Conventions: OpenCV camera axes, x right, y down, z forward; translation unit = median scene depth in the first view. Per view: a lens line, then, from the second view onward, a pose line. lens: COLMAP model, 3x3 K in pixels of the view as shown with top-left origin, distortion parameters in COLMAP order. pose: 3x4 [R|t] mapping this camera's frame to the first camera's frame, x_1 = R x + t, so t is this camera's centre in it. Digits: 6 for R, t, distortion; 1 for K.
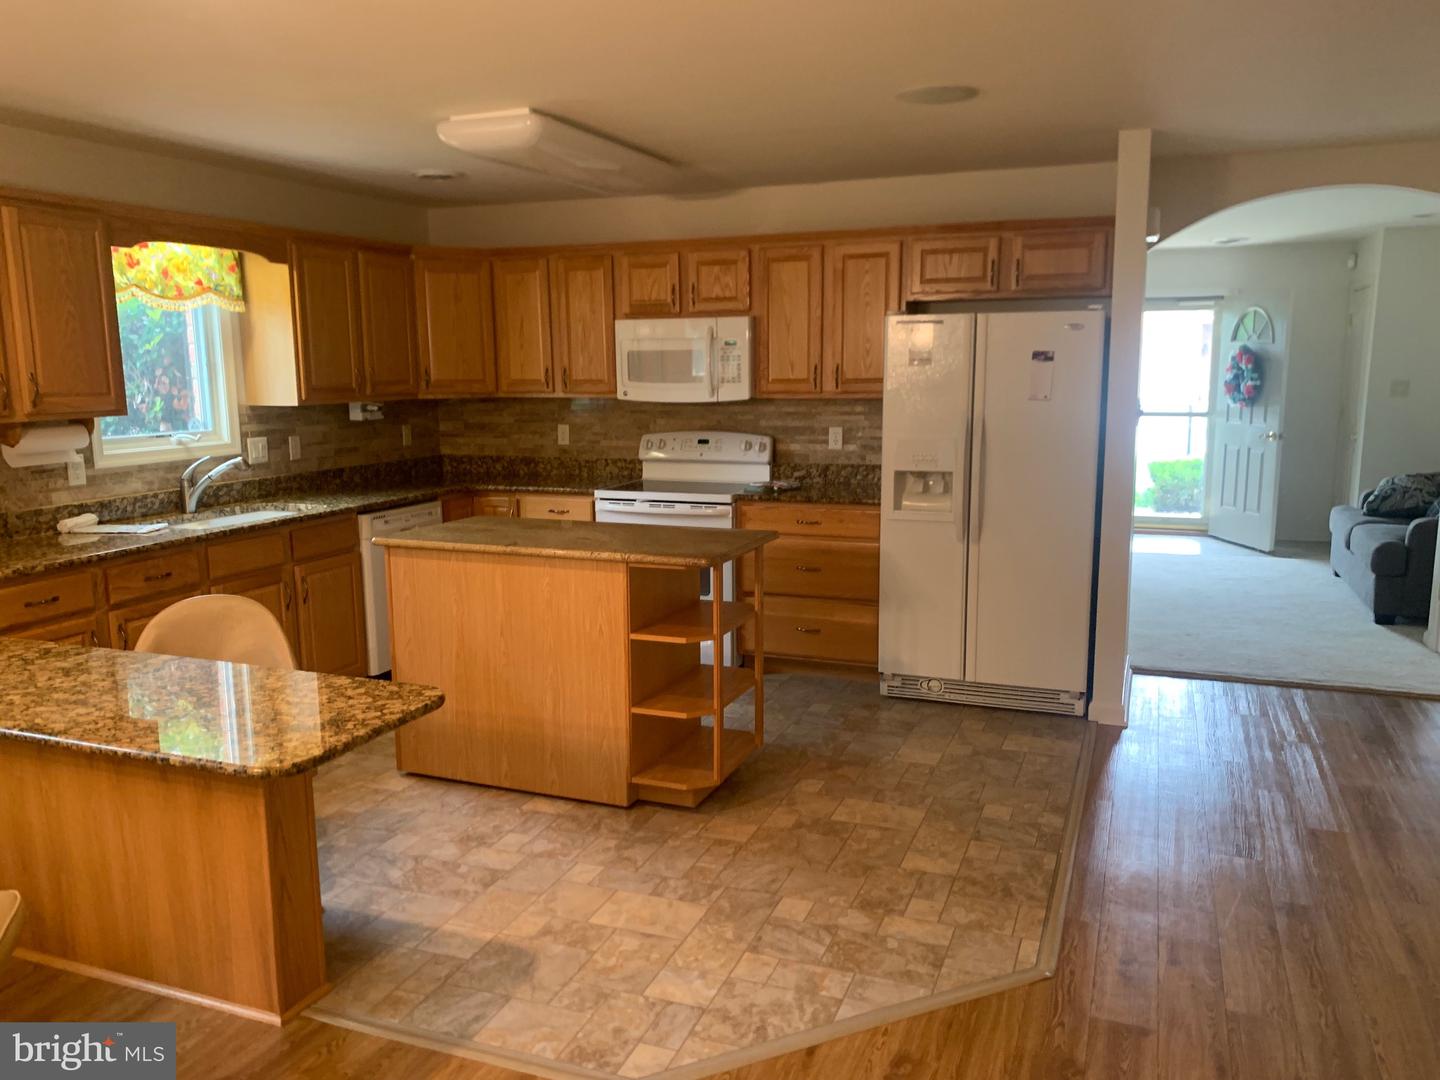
lens RADIAL K [[1091.0, 0, 709.7], [0, 1091.0, 542.3], [0, 0, 1]] dist [0.045179, -0.062933]
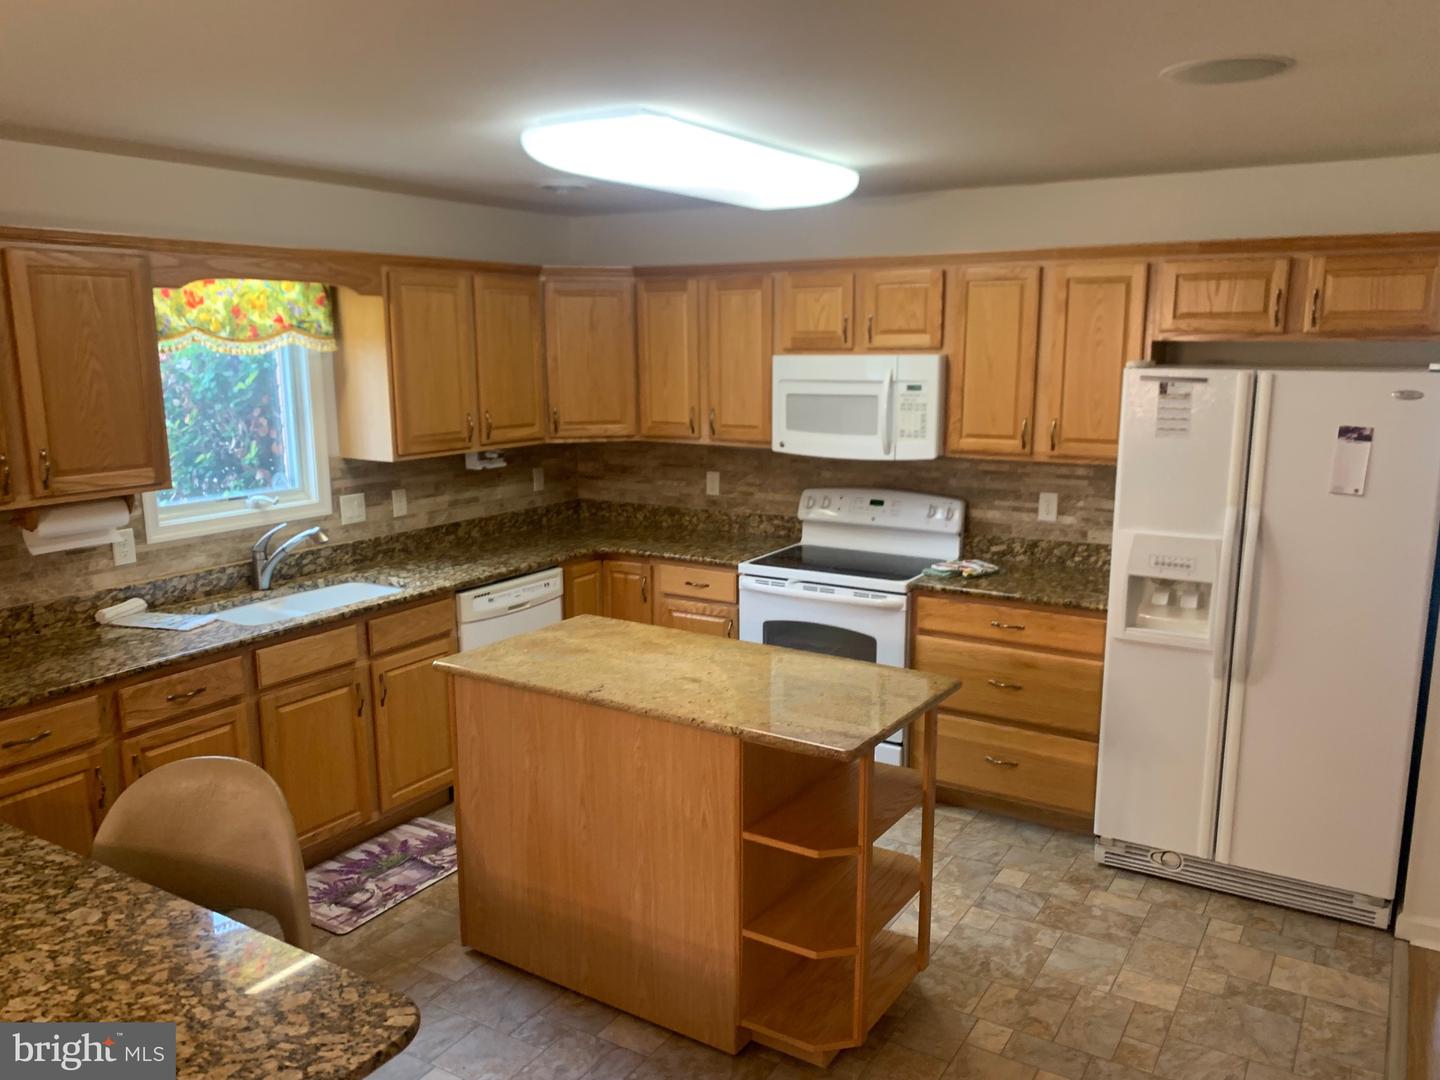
lens RADIAL K [[1091.0, 0, 723.4], [0, 1091.0, 535.3], [0, 0, 1]] dist [0.045179, -0.062933]
pose [[0.984941, 0.037949, -0.168677, 0.022639], [-0.034881, 0.999168, 0.021114, -0.096815], [0.169338, -0.014912, 0.985445, 0.212167]]
